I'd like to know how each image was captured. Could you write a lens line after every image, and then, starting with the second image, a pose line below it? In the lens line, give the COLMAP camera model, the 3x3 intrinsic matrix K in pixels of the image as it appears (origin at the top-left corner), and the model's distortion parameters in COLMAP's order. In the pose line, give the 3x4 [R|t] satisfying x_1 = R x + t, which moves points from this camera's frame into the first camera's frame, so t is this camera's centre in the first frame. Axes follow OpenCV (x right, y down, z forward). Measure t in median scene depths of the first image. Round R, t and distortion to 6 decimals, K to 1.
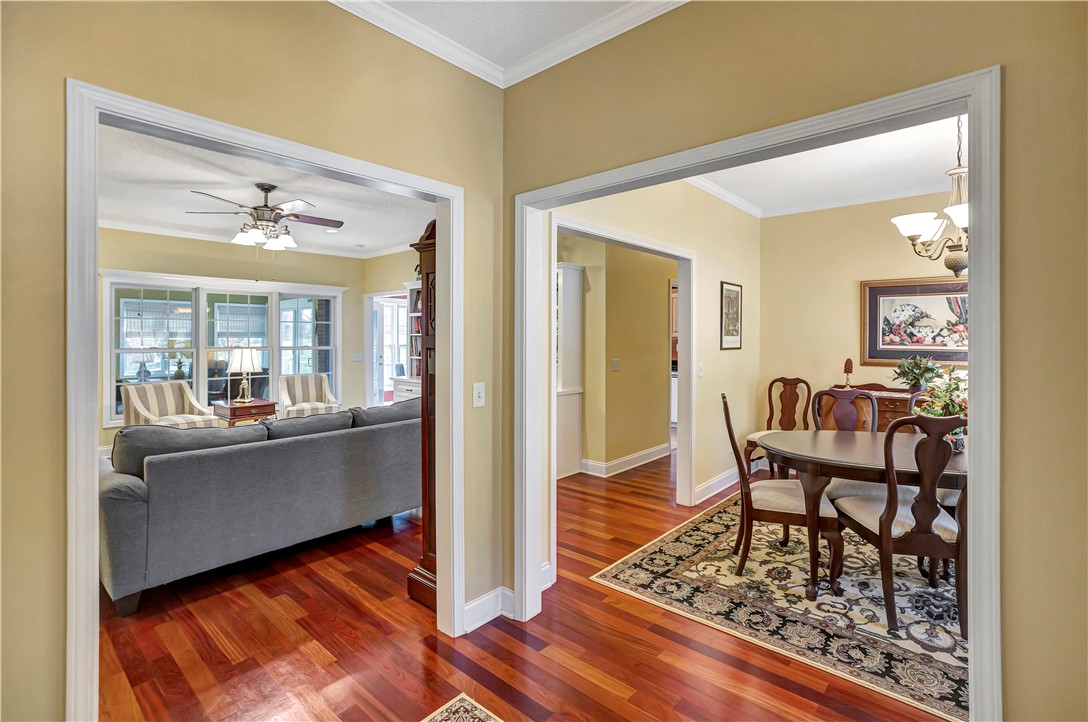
lens RADIAL K [[512.6, 0, 544.9], [0, 512.6, 335.0], [0, 0, 1]] dist [0.000221, -0.000075]
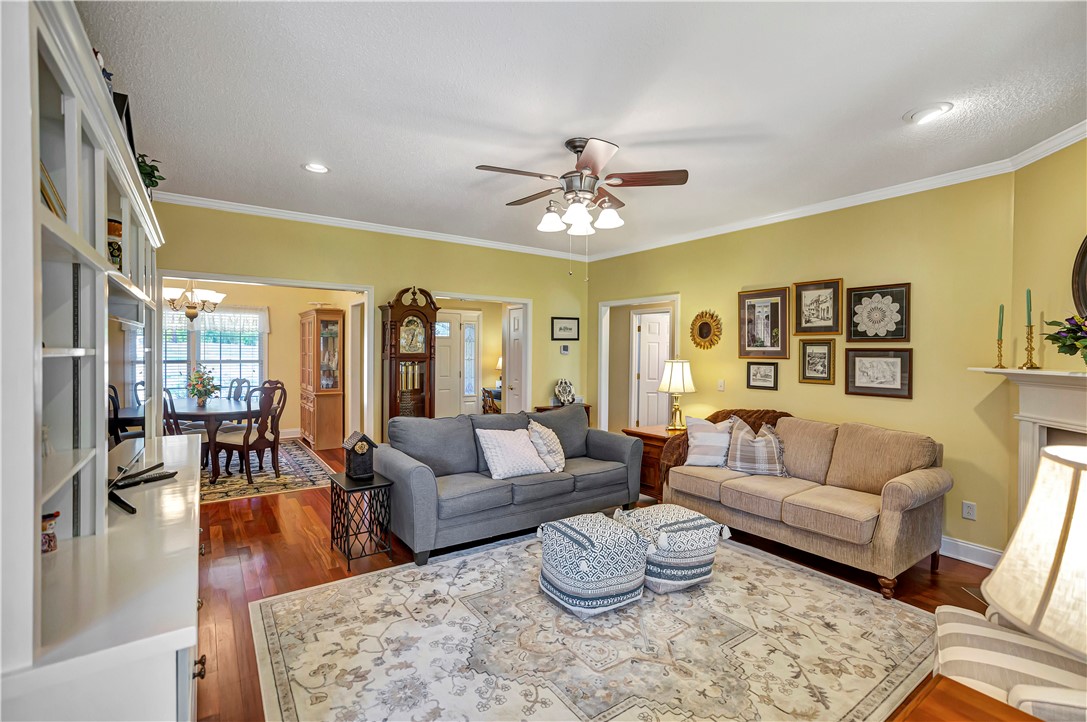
lens RADIAL K [[492.2, 0, 548.8], [0, 492.2, 355.2], [0, 0, 1]] dist [-0.000041, 0.000378]
pose [[-0.970791, -0.008106, 0.239789, -0.476278], [-0.005210, 0.999906, 0.012706, -0.005822], [-0.239869, 0.011086, -0.970742, 1.191220]]
